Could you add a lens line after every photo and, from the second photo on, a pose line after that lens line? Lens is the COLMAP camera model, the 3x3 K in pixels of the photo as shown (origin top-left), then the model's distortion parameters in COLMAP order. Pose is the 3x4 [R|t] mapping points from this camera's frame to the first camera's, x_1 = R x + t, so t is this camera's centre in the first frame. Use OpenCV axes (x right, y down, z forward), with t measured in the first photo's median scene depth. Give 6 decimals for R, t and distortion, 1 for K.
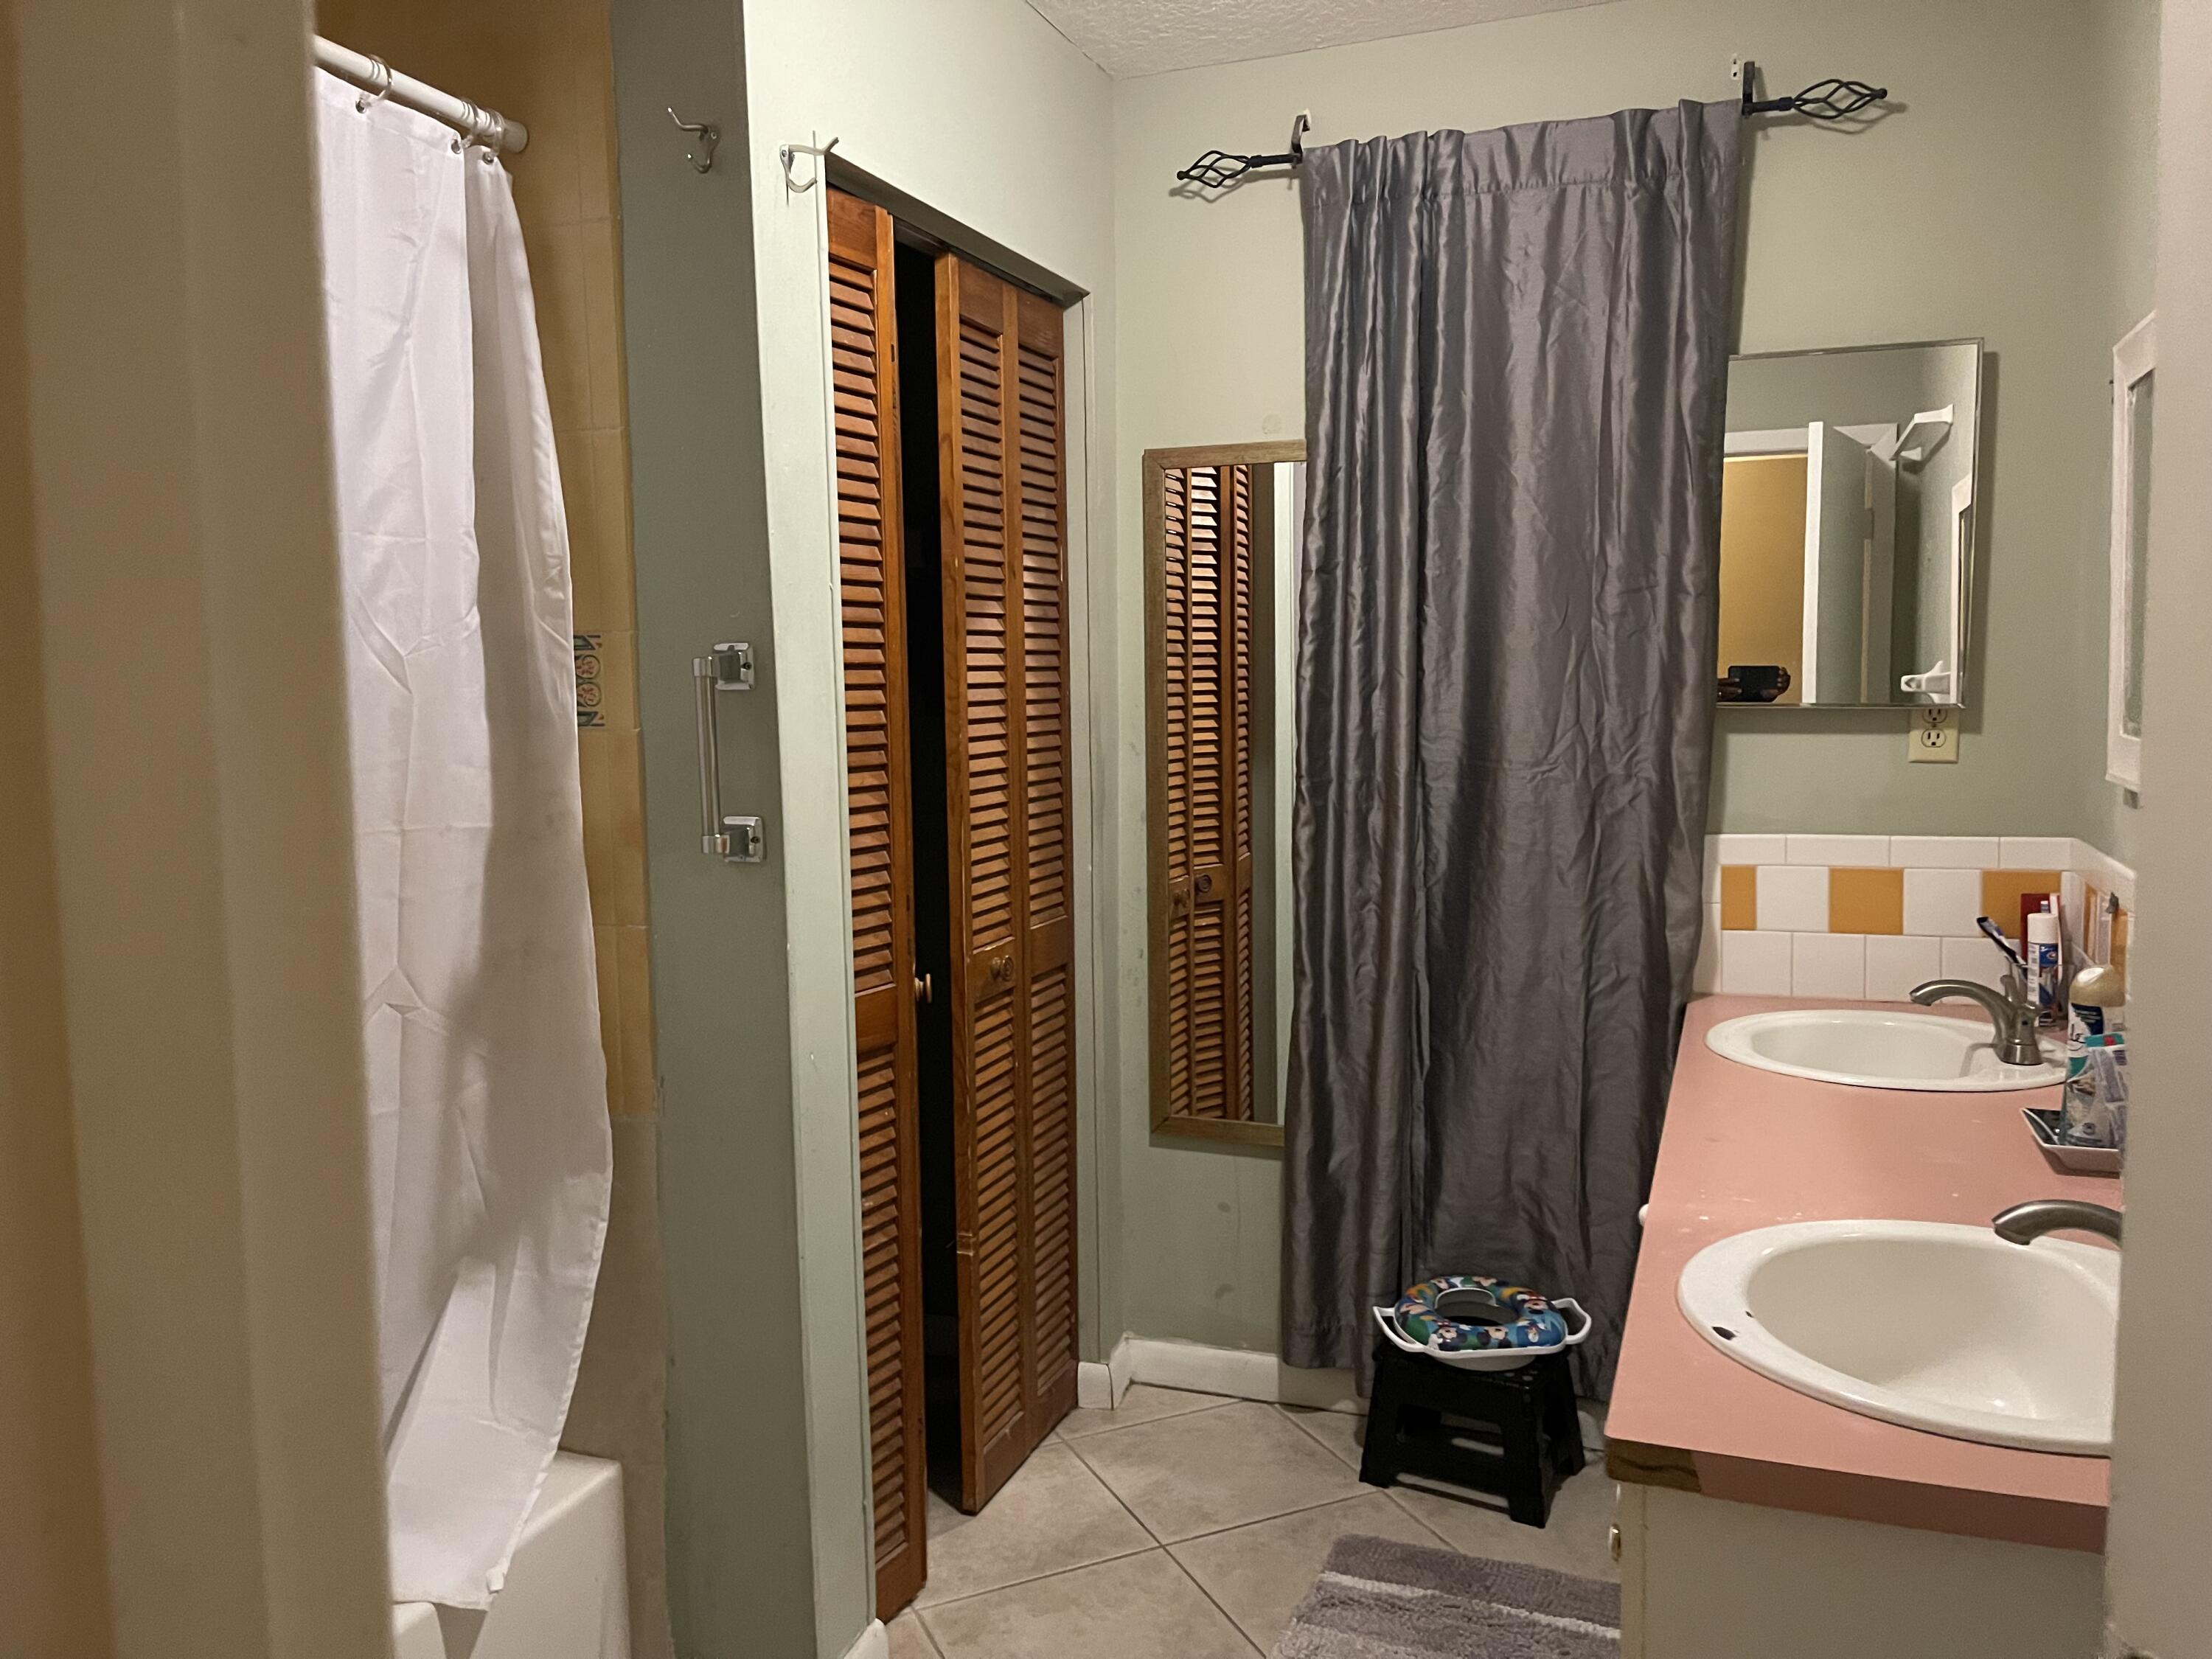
lens RADIAL K [[1664.5, 0, 1113.8], [0, 1664.5, 840.2], [0, 0, 1]] dist [0.078929, -0.099401]
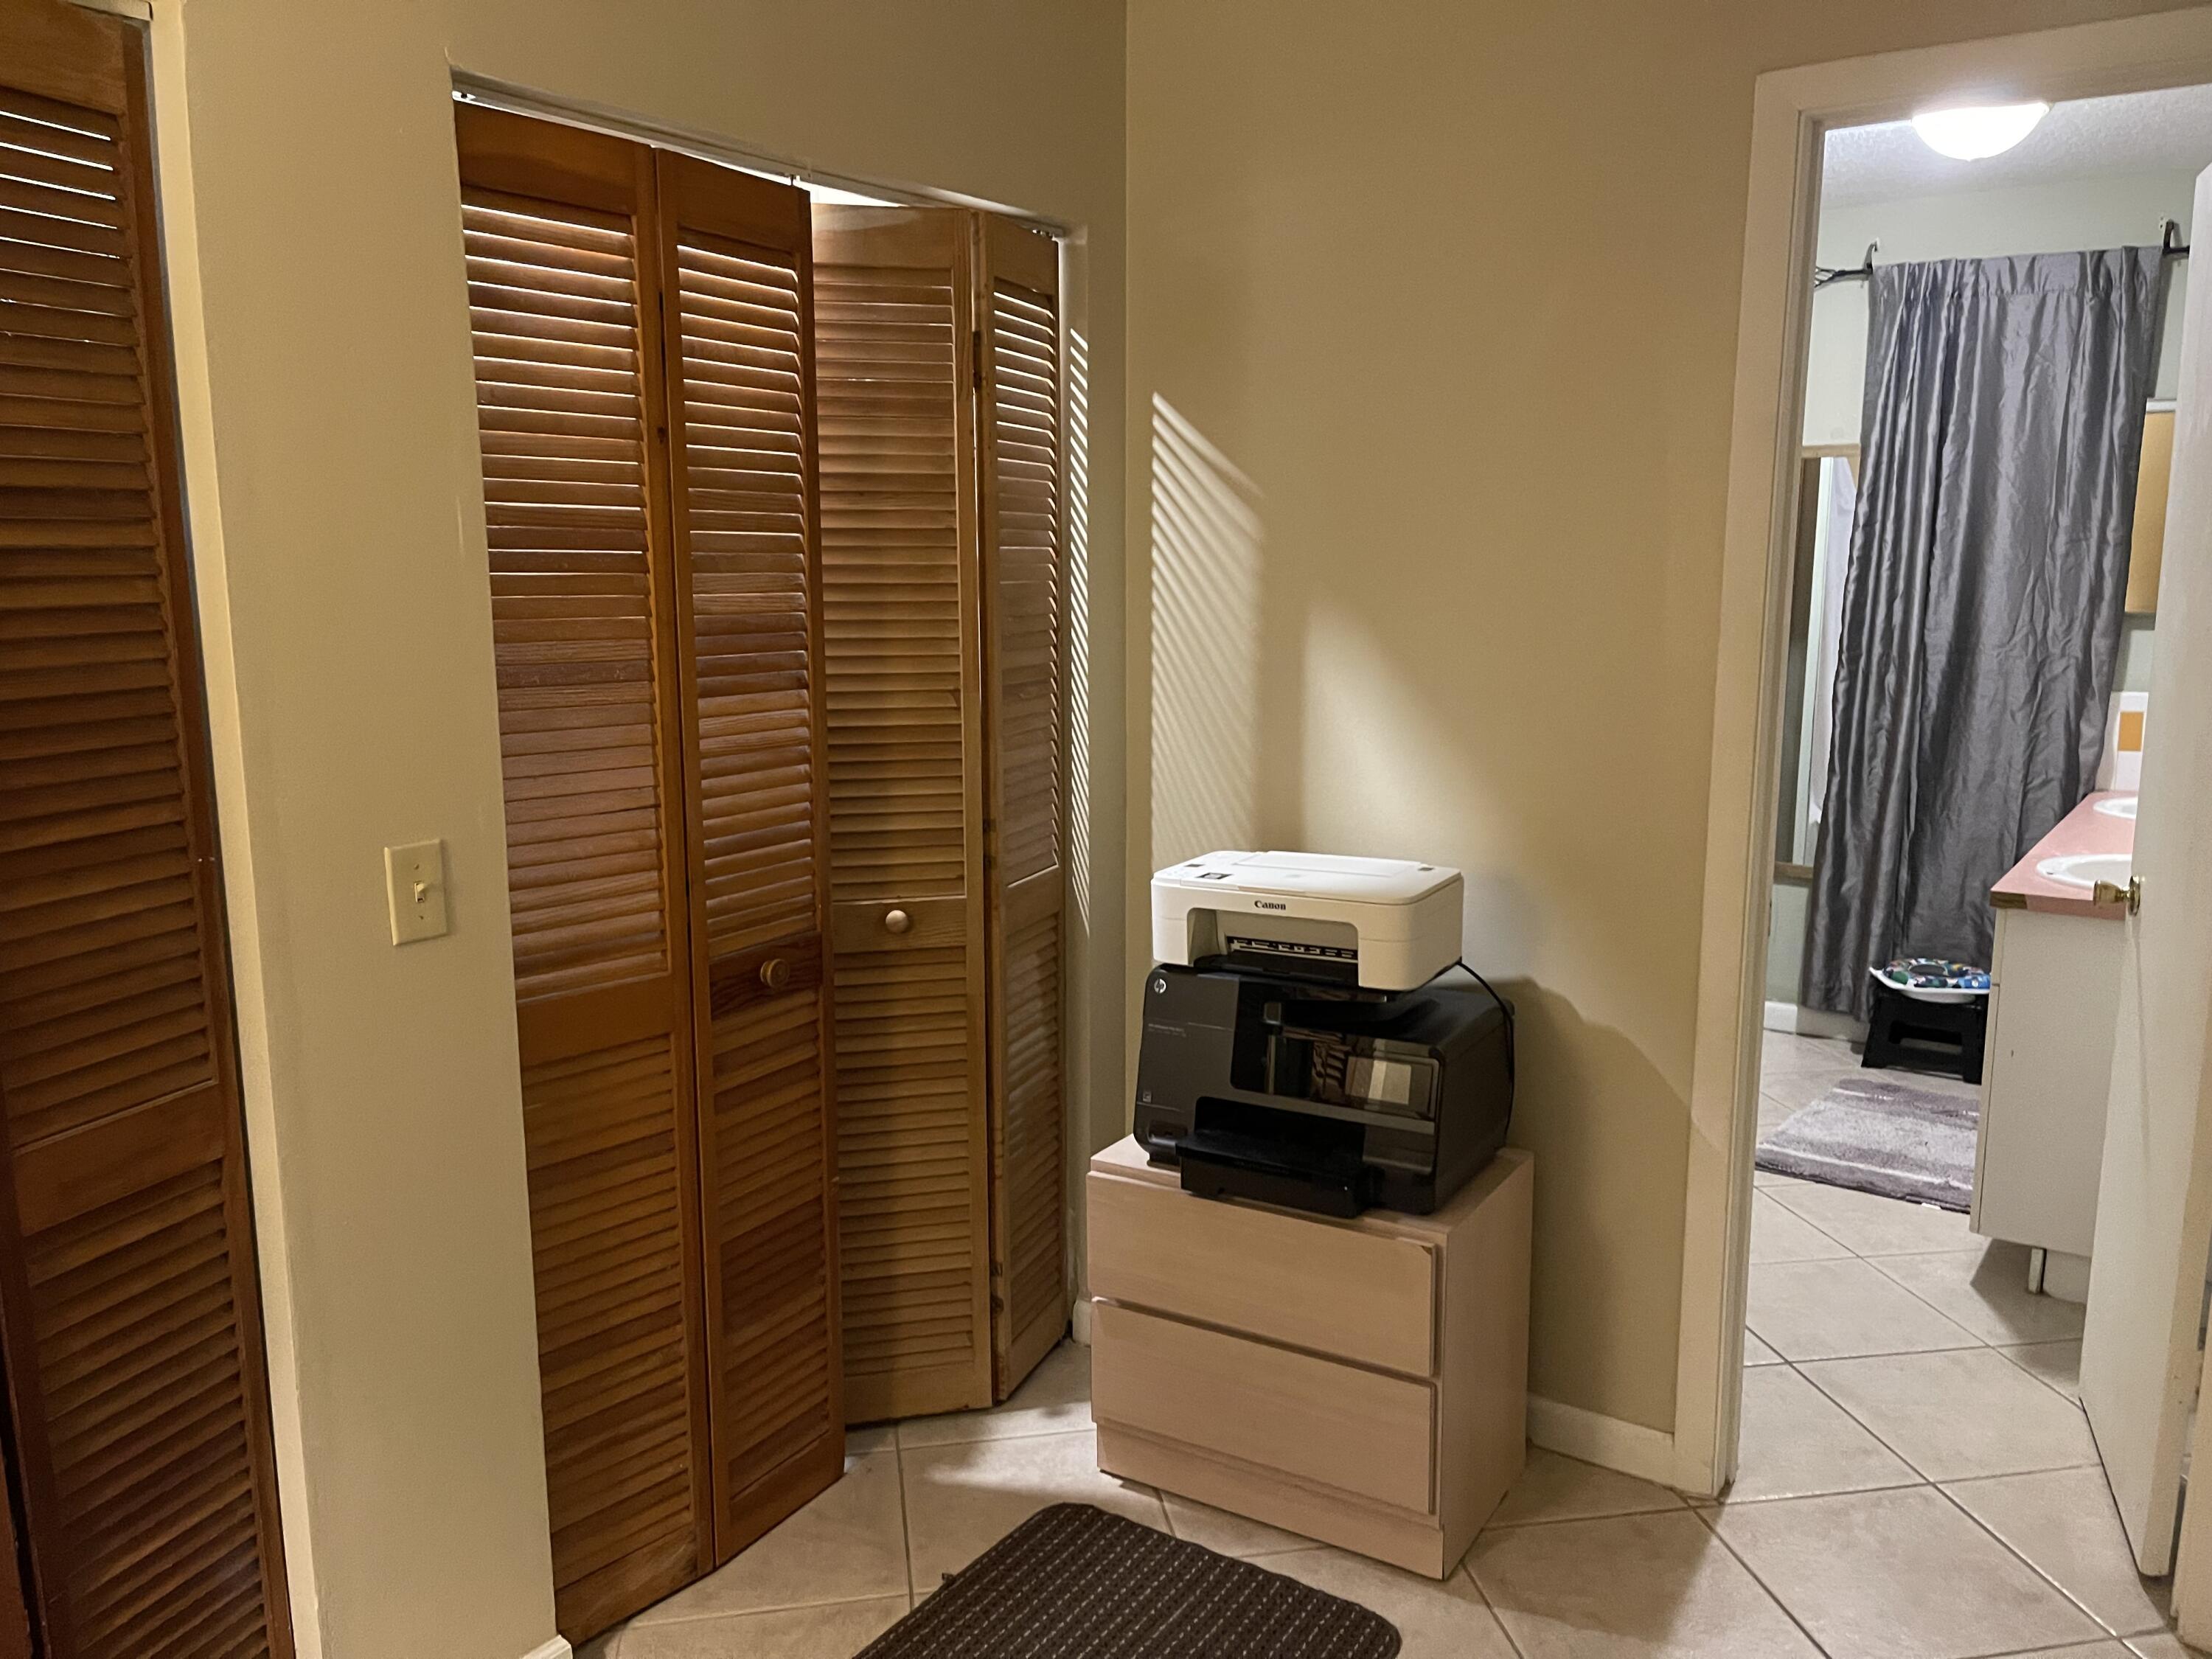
lens RADIAL K [[1664.5, 0, 1072.2], [0, 1664.5, 861.1], [0, 0, 1]] dist [0.078929, -0.099401]
pose [[0.963606, 0.053698, -0.261879, -0.180678], [-0.031188, 0.995510, 0.089372, 0.044579], [0.265502, -0.077952, 0.960954, -0.851503]]
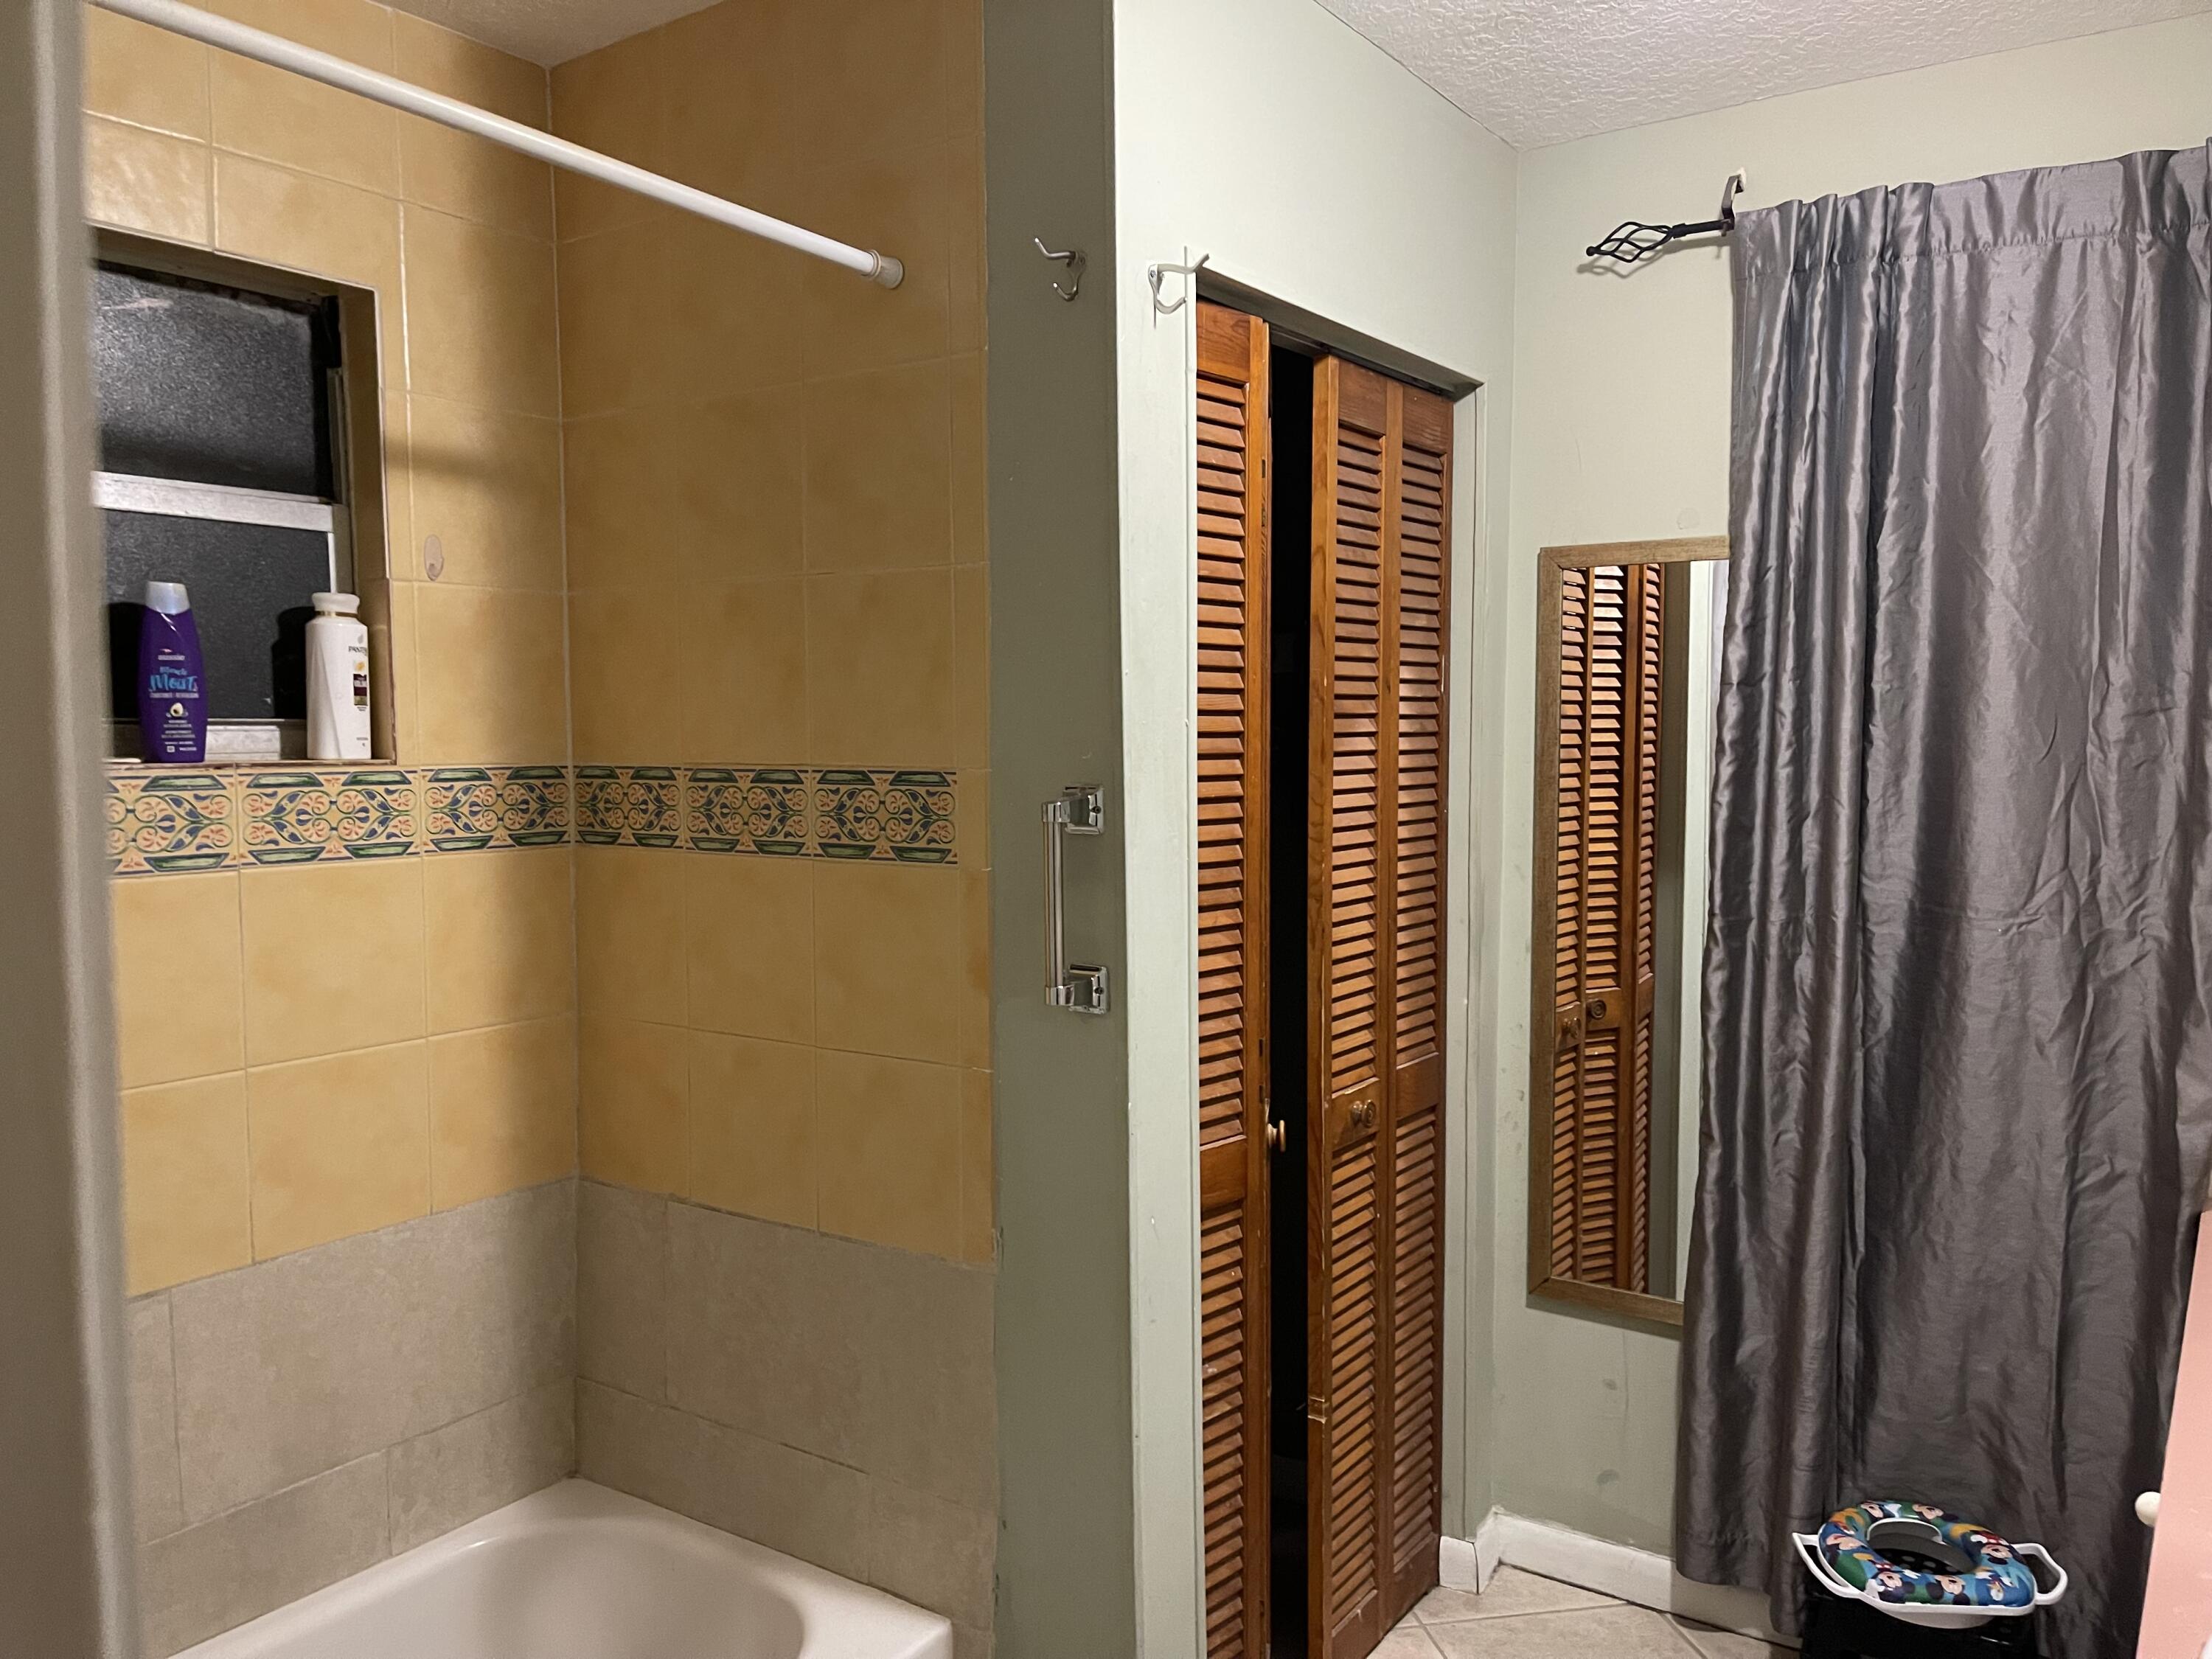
lens RADIAL K [[1664.5, 0, 1088.6], [0, 1664.5, 860.5], [0, 0, 1]] dist [0.078929, -0.099401]
pose [[0.969402, 0.026472, -0.244046, 0.007887], [-0.030033, 0.999490, -0.010883, -0.049117], [0.243634, 0.017880, 0.969702, 0.055944]]
